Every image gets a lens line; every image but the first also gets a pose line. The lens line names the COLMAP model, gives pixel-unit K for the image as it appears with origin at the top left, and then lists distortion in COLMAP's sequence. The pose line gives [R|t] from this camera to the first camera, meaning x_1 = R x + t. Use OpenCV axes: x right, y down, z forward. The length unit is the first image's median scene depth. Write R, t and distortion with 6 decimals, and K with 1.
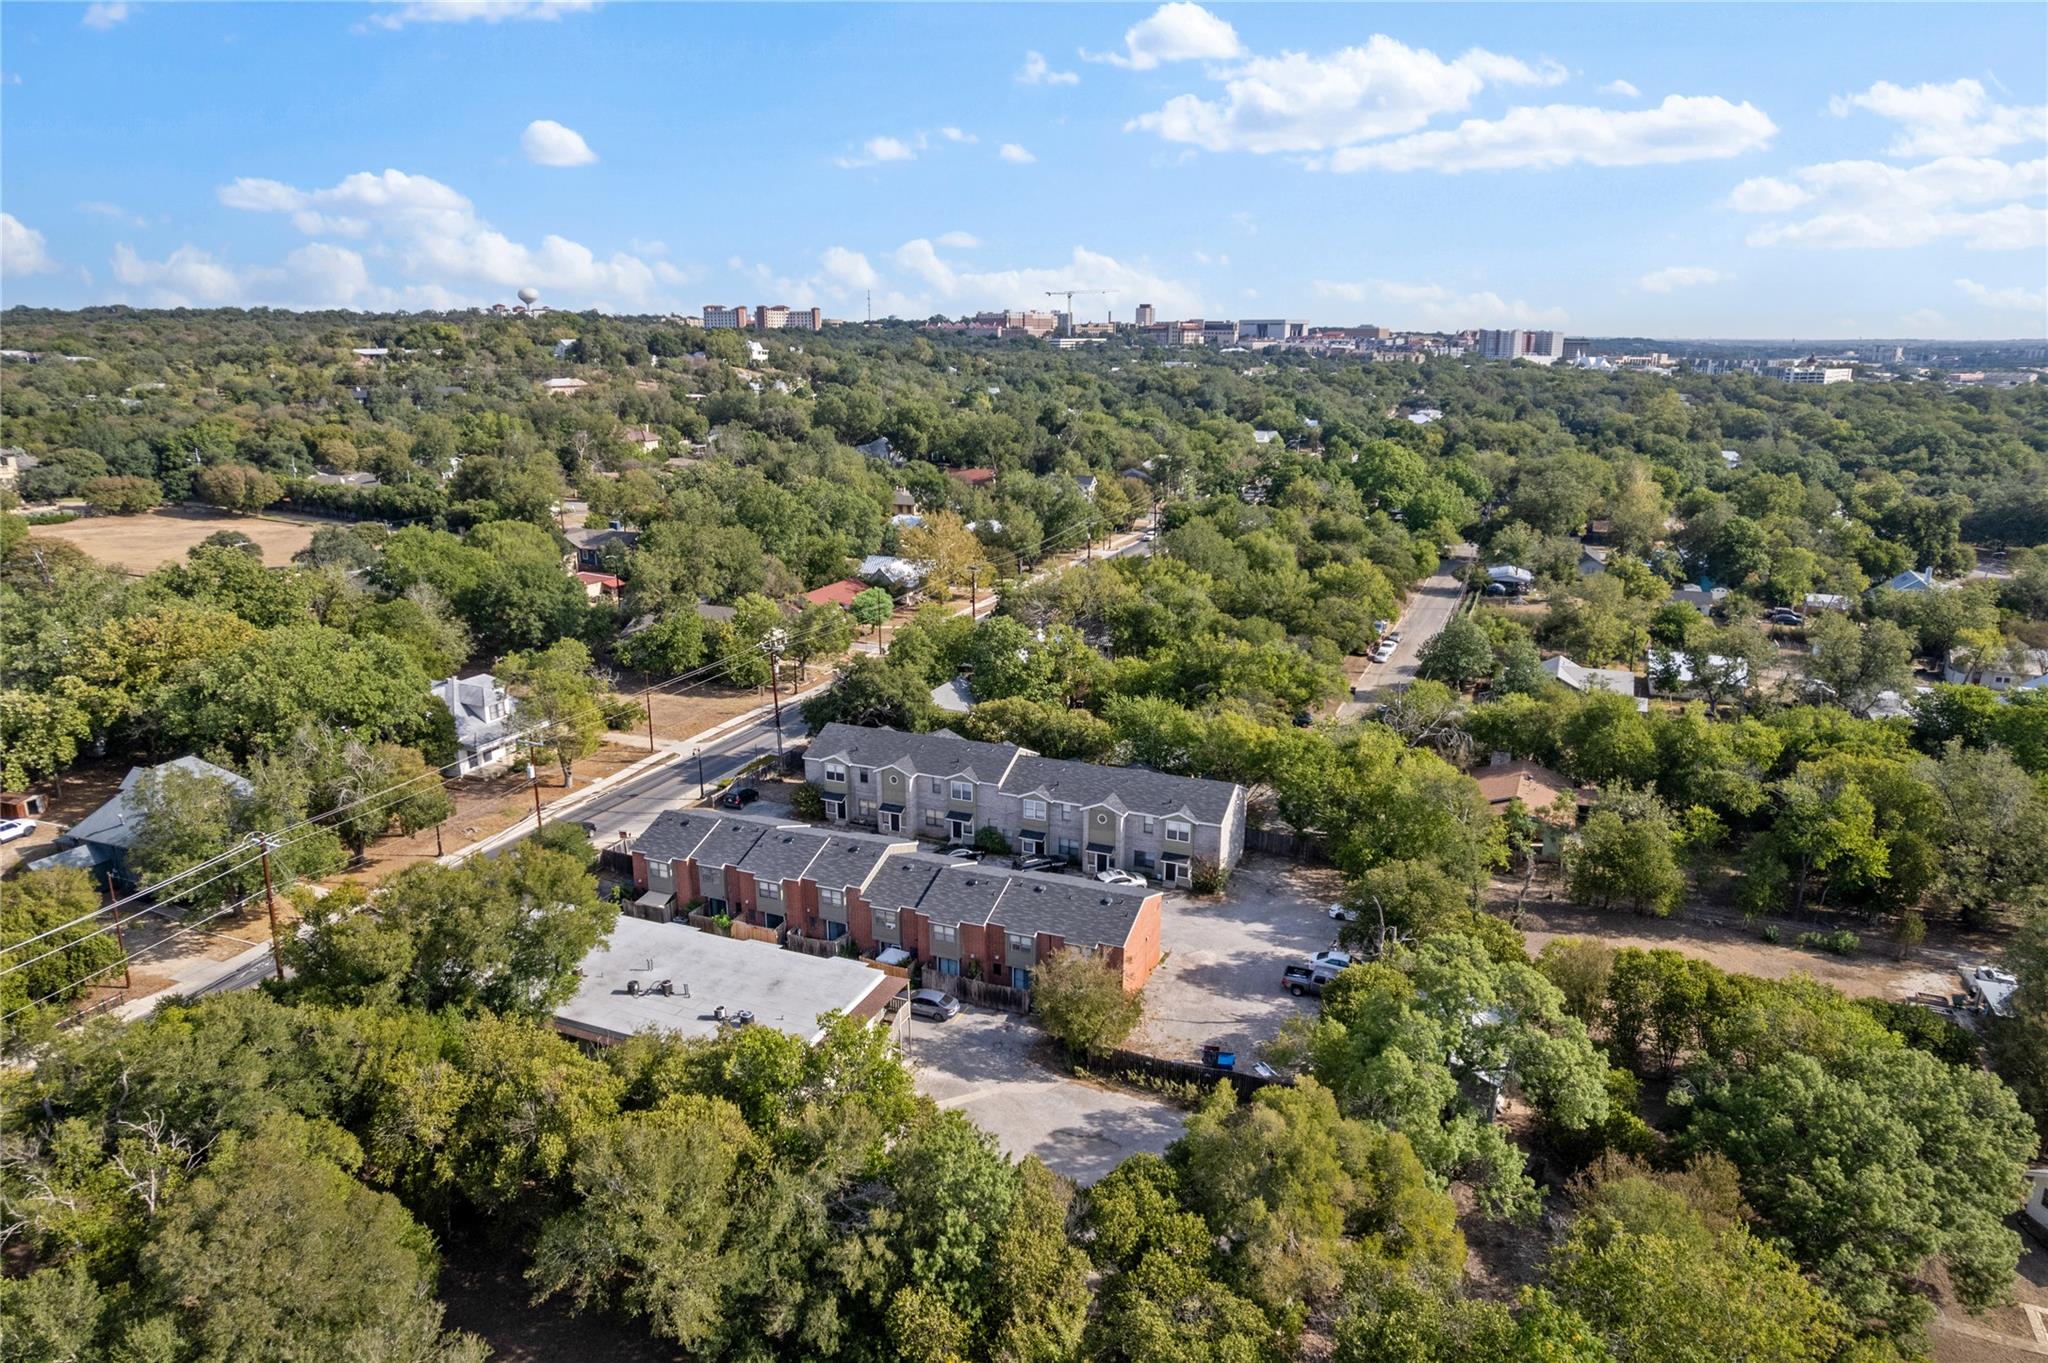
lens RADIAL K [[1306.3, 0, 1024.9], [0, 1306.3, 691.5], [0, 0, 1]] dist [-0.084016, 0.074090]
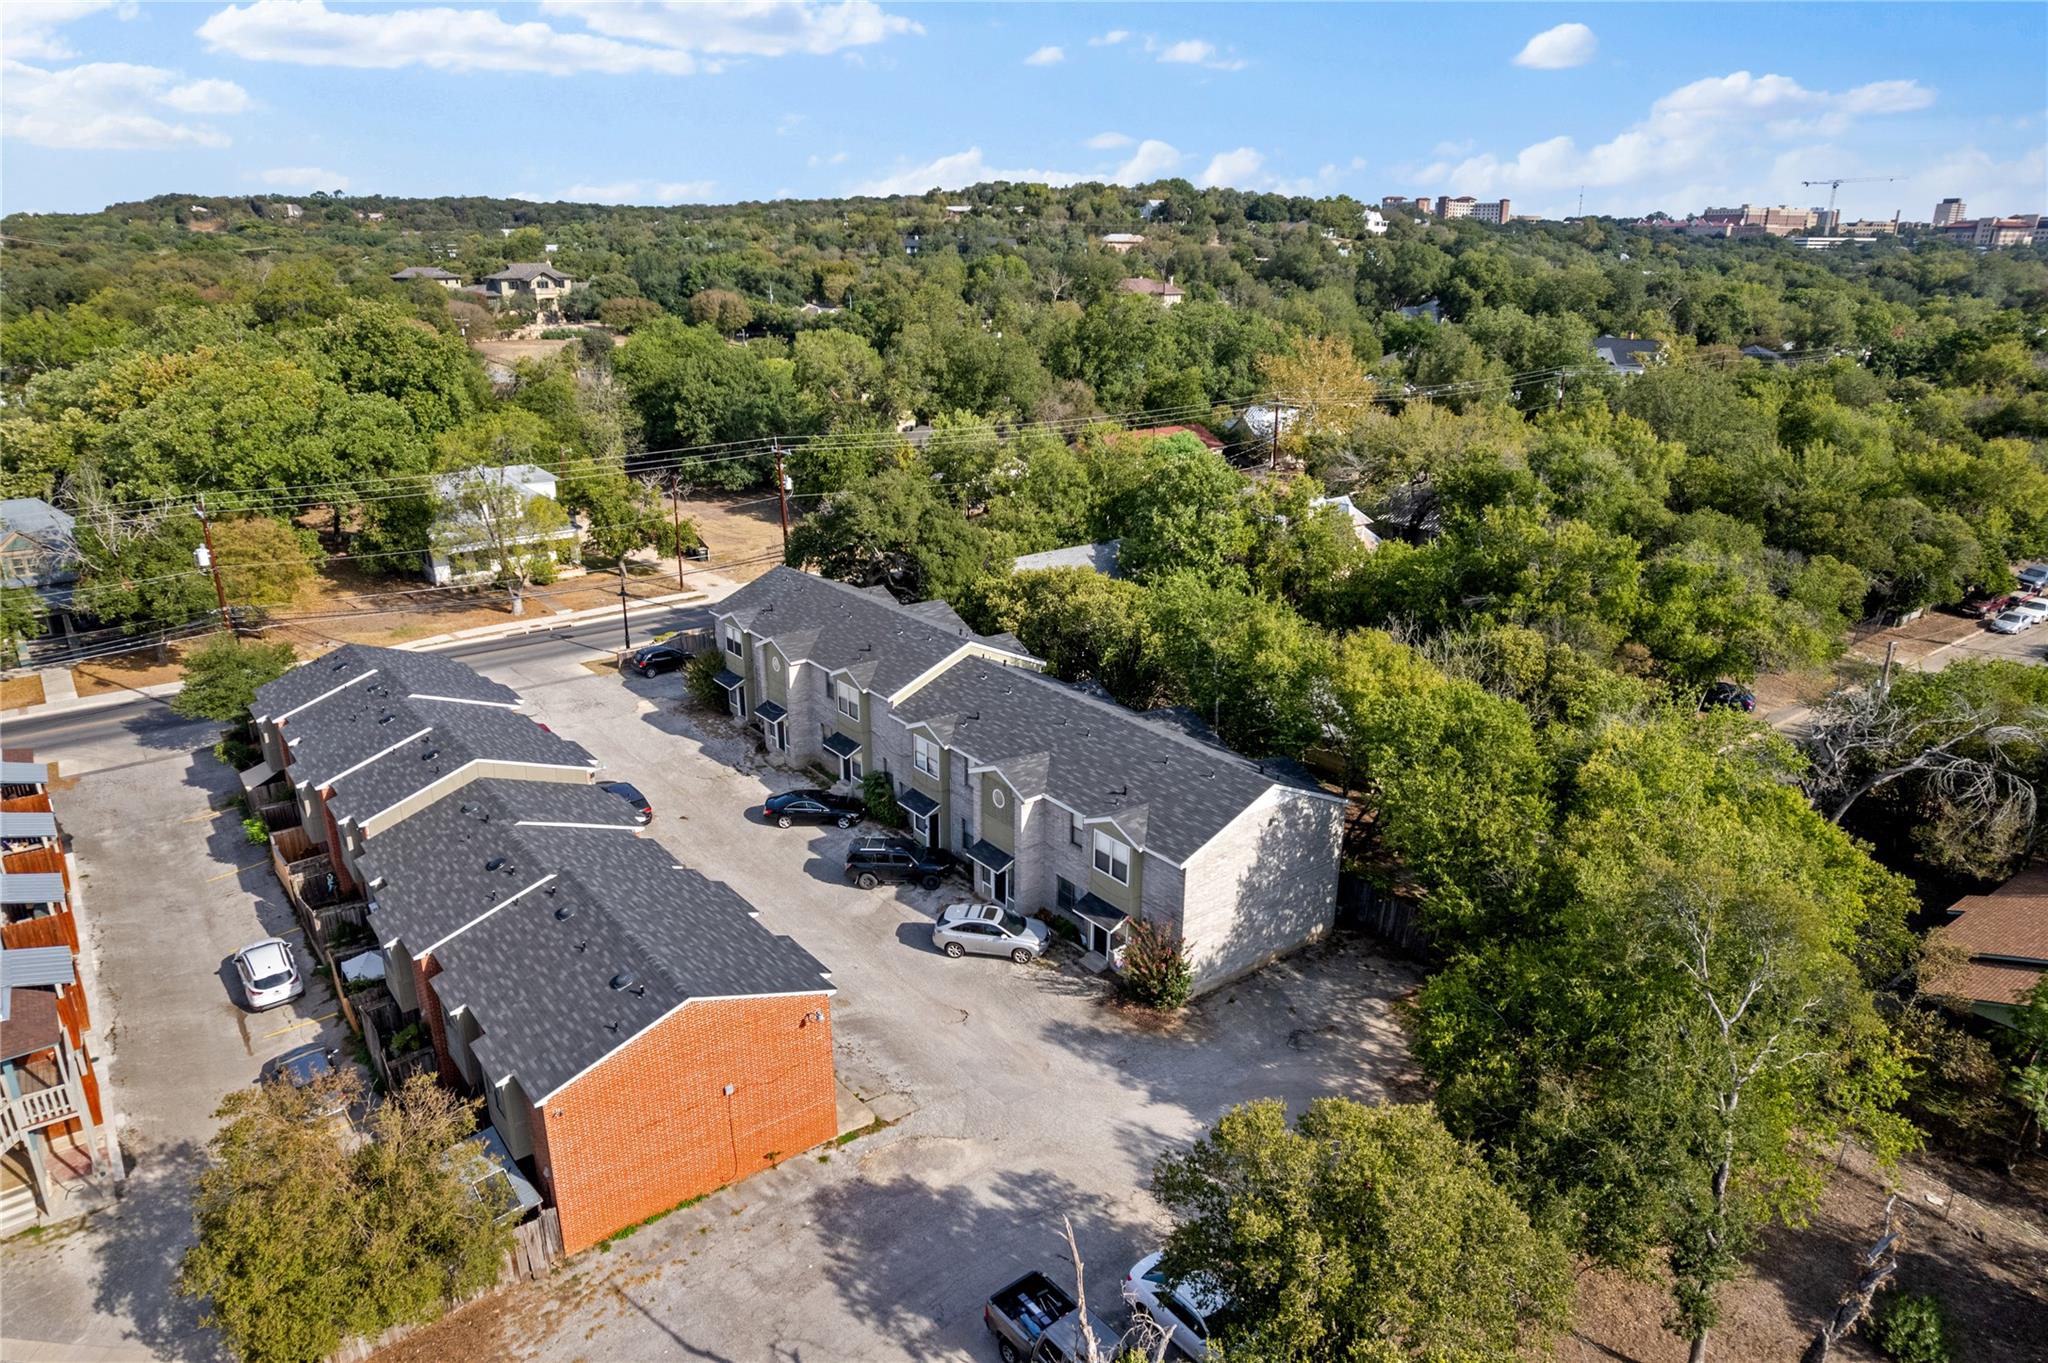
lens RADIAL K [[1306.3, 0, 1024.9], [0, 1306.3, 691.5], [0, 0, 1]] dist [-0.084016, 0.074090]
pose [[0.867435, 0.163436, -0.469941, 0.182067], [-0.133414, 0.986325, 0.096763, 0.005172], [0.479330, -0.021239, 0.877378, 0.353494]]
